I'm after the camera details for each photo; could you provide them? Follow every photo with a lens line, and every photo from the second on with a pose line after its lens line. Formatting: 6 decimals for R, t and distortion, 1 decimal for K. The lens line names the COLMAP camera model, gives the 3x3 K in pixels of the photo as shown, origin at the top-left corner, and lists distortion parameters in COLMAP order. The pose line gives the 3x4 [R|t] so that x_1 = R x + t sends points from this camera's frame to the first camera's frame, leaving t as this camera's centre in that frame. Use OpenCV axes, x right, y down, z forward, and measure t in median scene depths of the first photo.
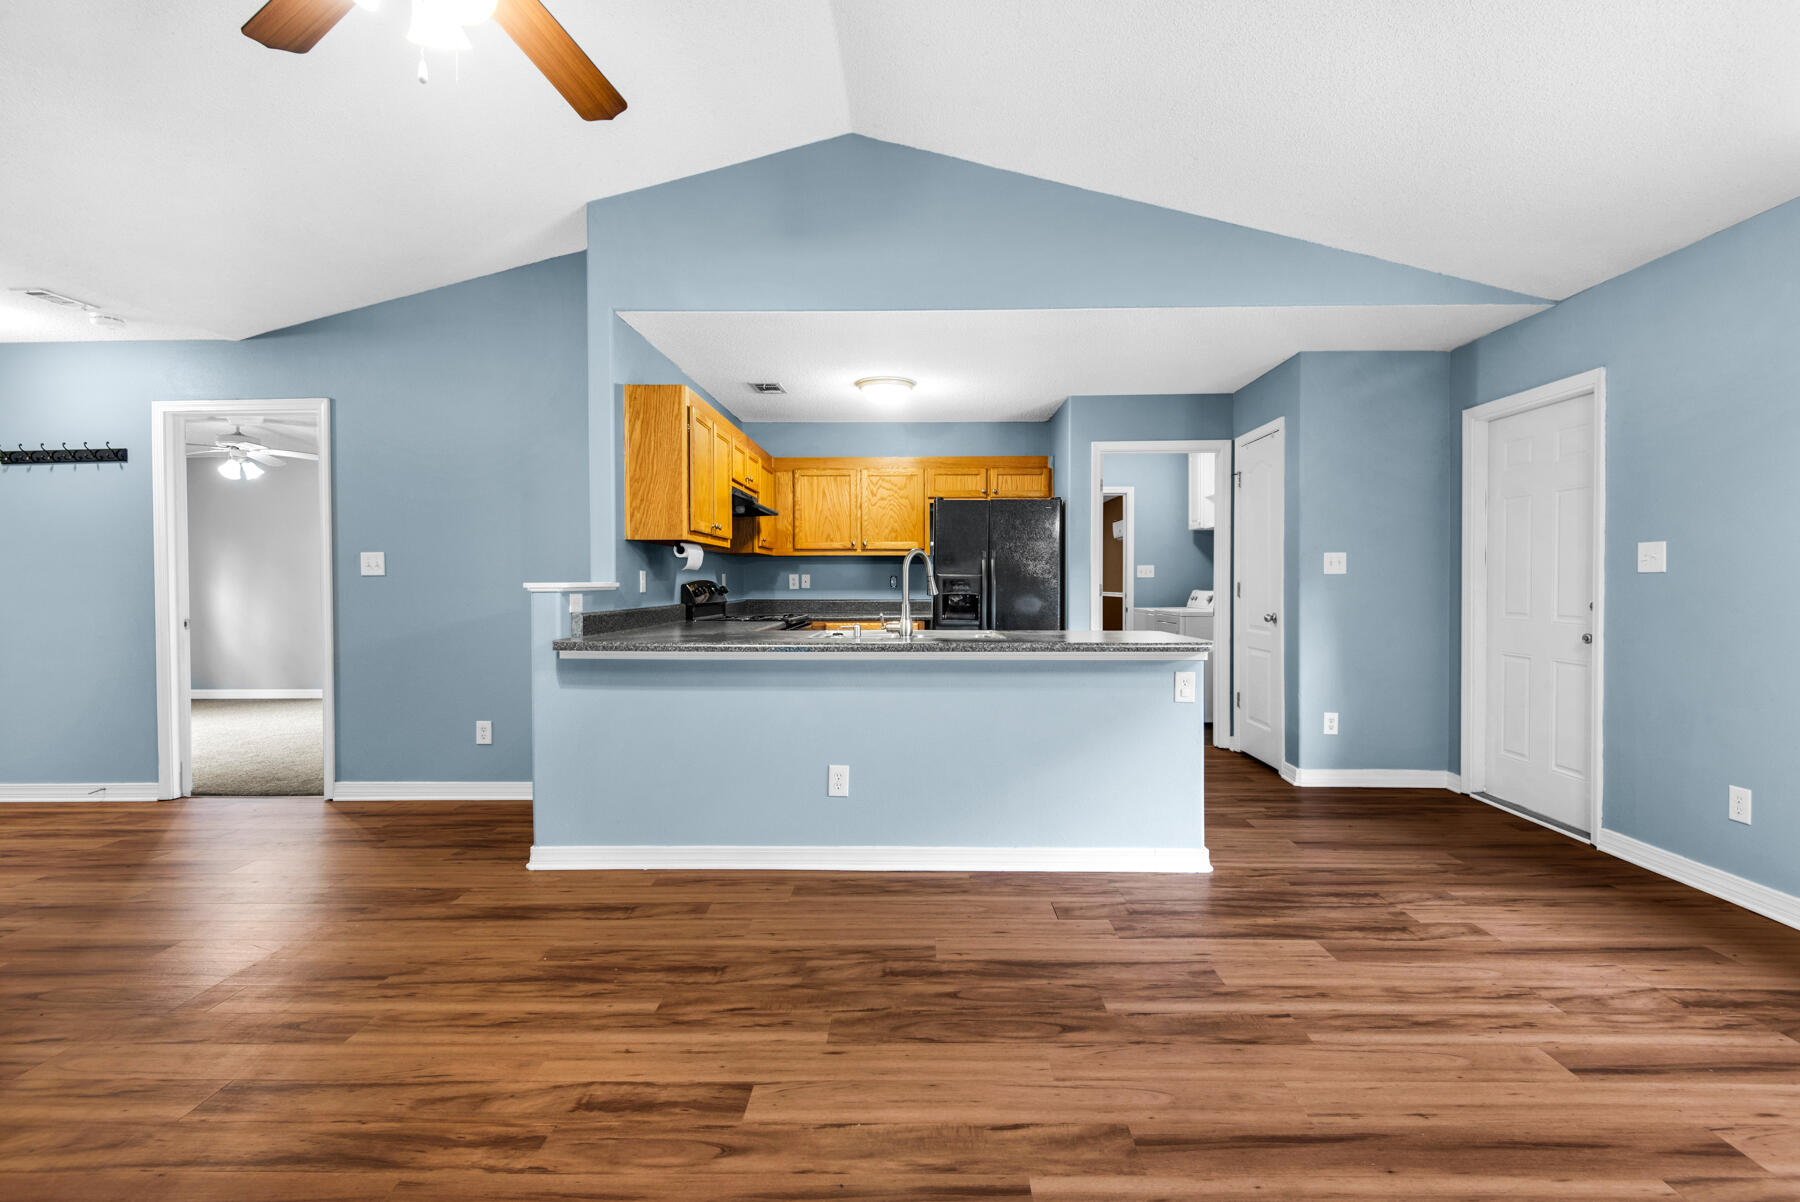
lens RADIAL K [[820.8, 0, 909.0], [0, 820.8, 588.7], [0, 0, 1]] dist [0.024234, -0.008463]
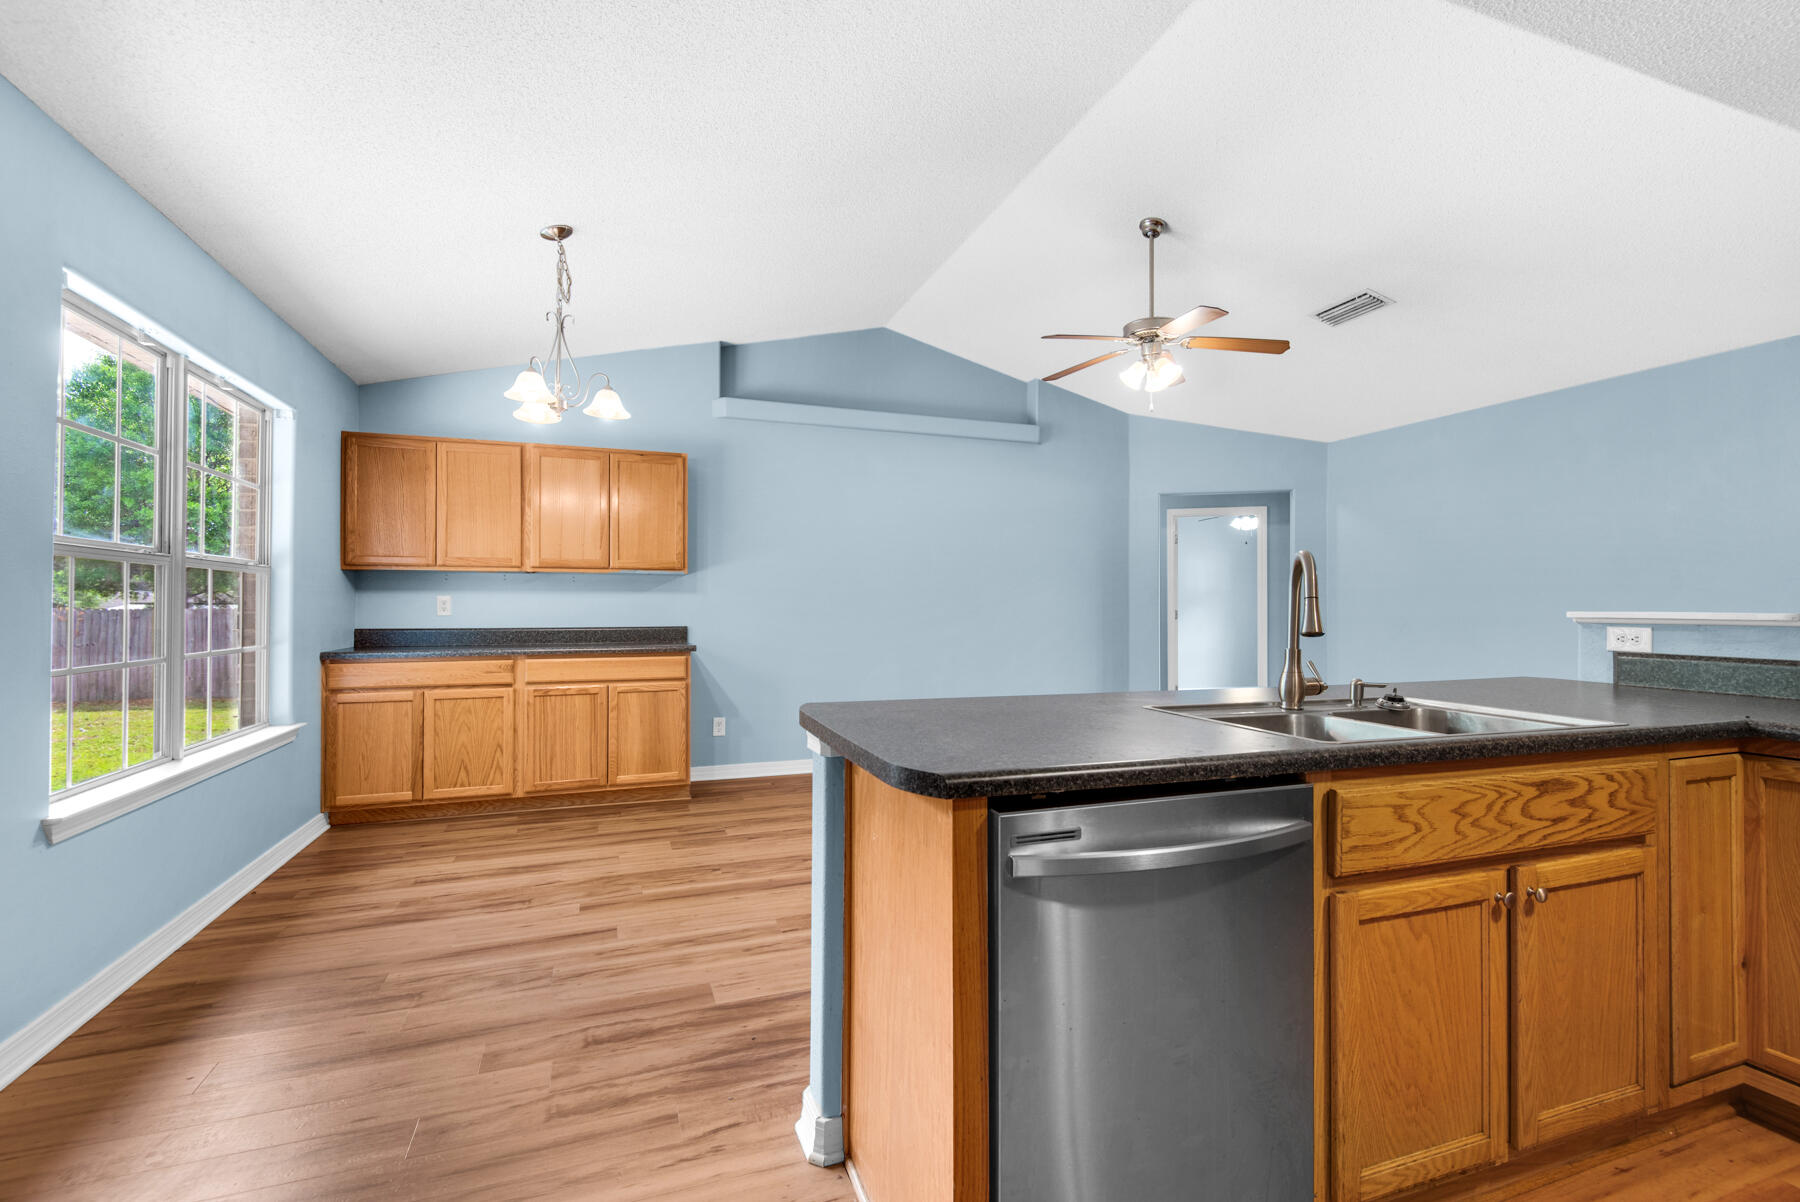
lens RADIAL K [[820.8, 0, 919.6], [0, 820.8, 603.2], [0, 0, 1]] dist [0.024234, -0.008463]
pose [[-0.930966, -0.002171, -0.365099, 0.692878], [-0.006574, 0.999920, 0.010816, -0.028155], [0.365046, 0.012469, -0.930906, 2.163921]]
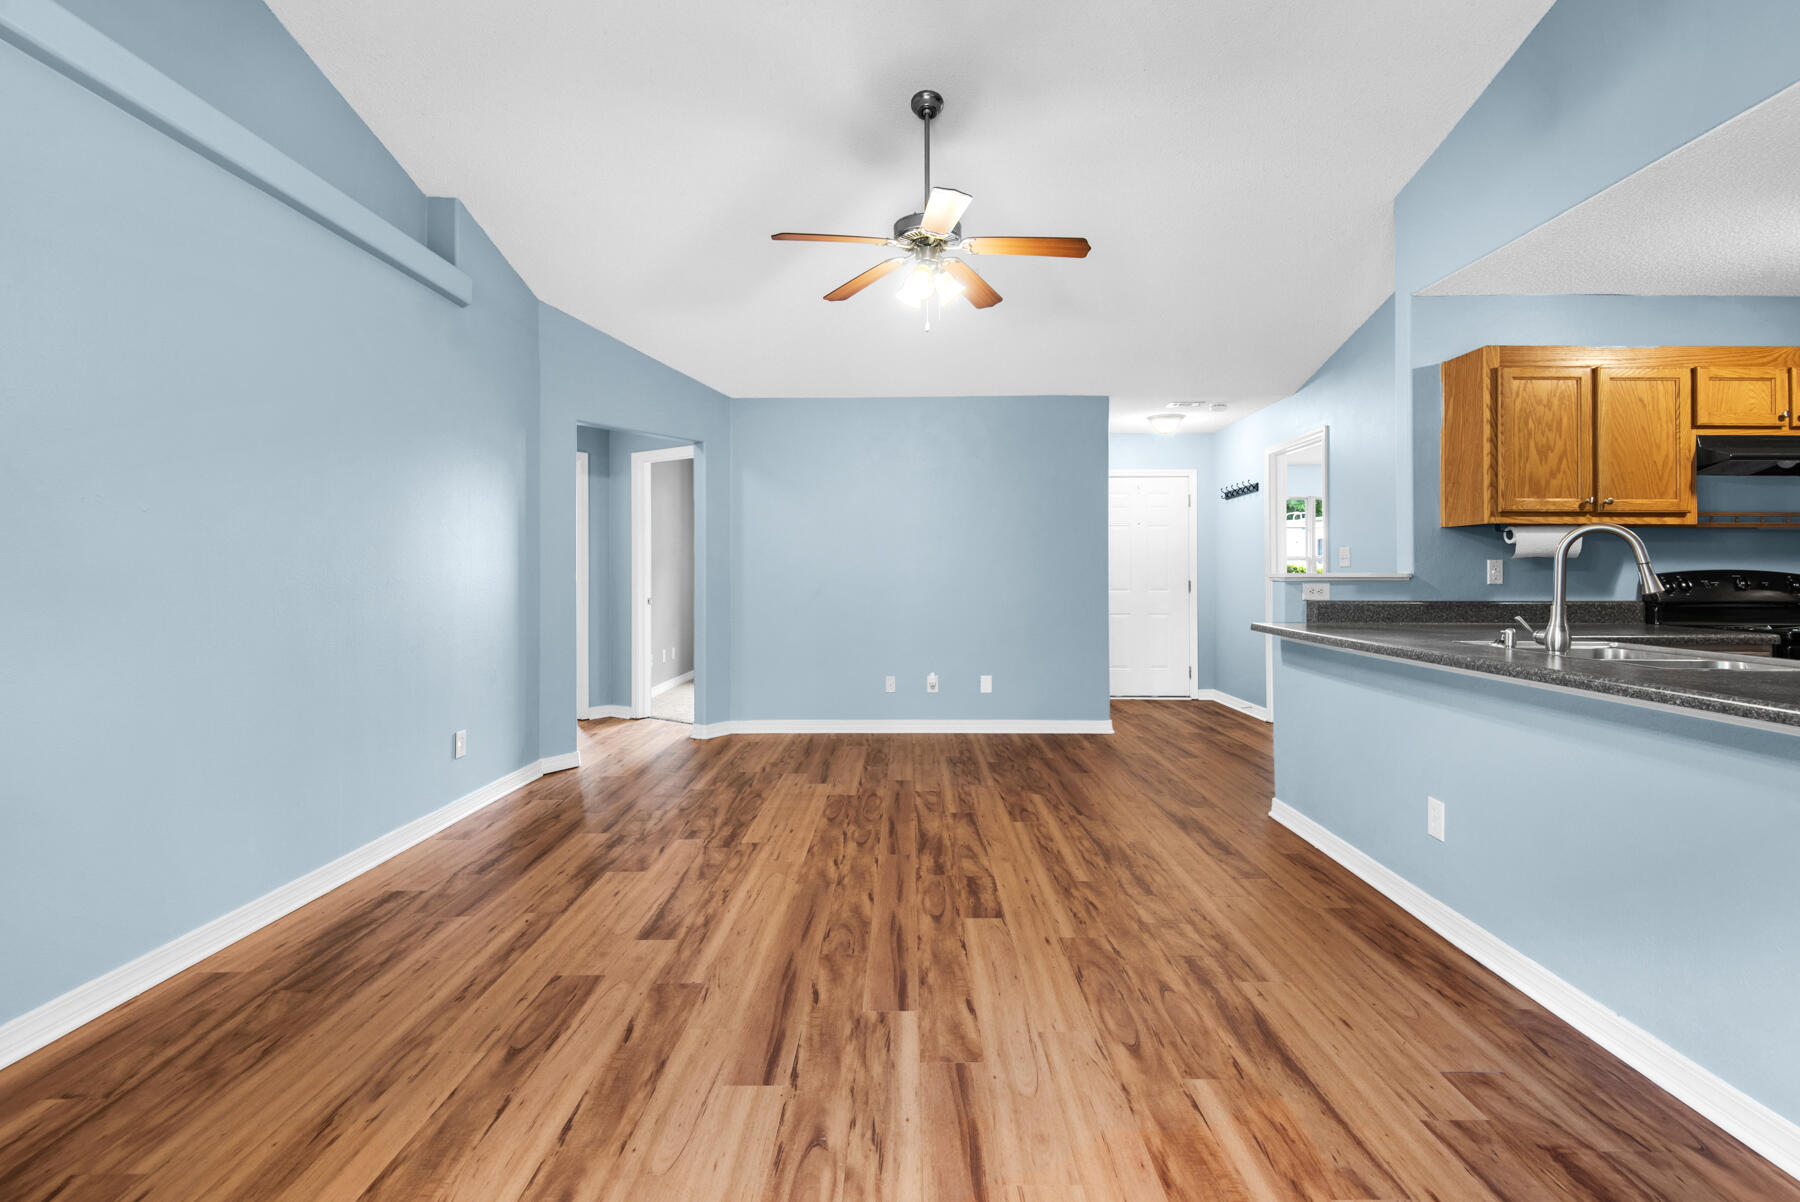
lens RADIAL K [[820.8, 0, 898.6], [0, 820.8, 575.0], [0, 0, 1]] dist [0.024234, -0.008463]
pose [[0.001505, -0.001190, -0.999998, 1.020548], [-0.011355, 0.999935, -0.001207, 0.004282], [0.999934, 0.011357, 0.001491, 0.662440]]
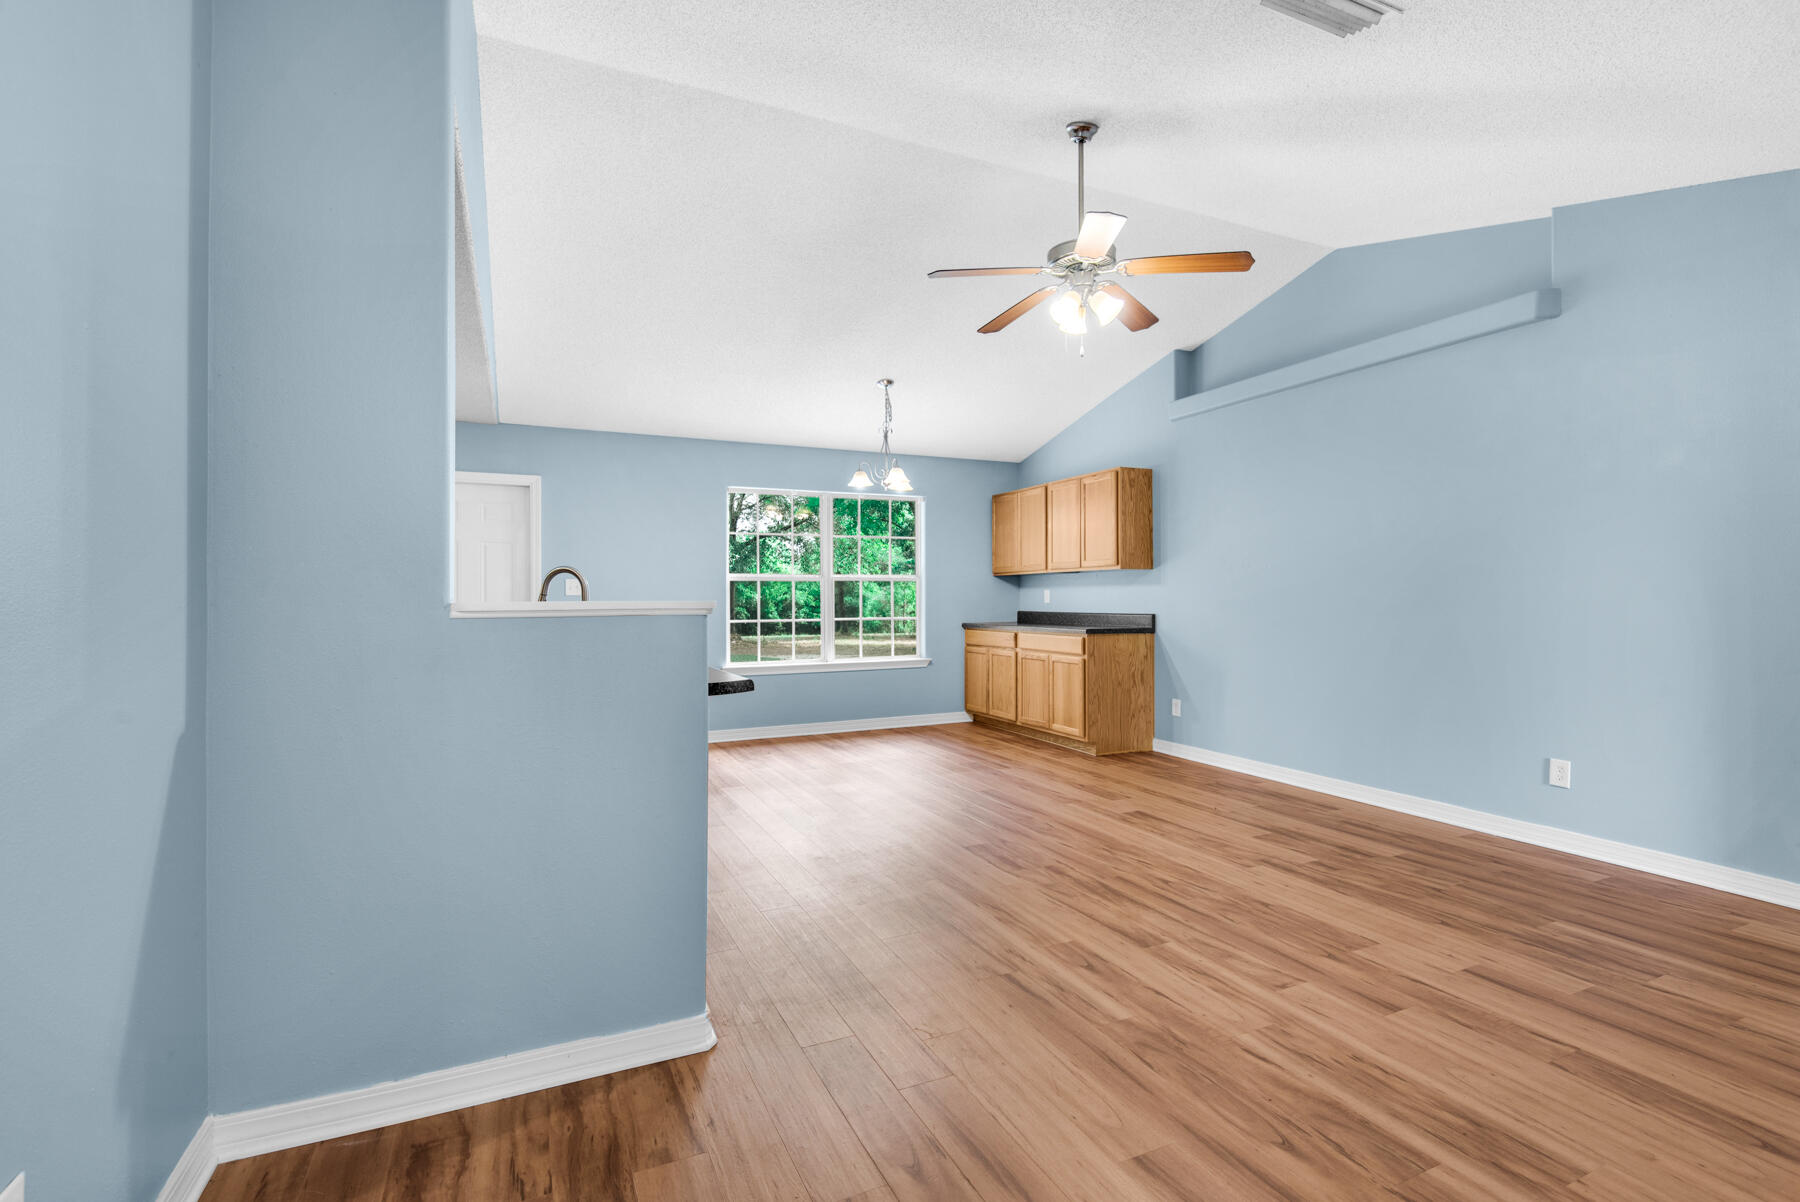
lens RADIAL K [[820.8, 0, 900.1], [0, 820.8, 595.6], [0, 0, 1]] dist [0.024234, -0.008463]
pose [[-0.431050, 0.004953, 0.902315, -1.572802], [0.017355, 0.999845, 0.002802, -0.013758], [-0.902161, 0.016867, -0.431069, 1.623858]]
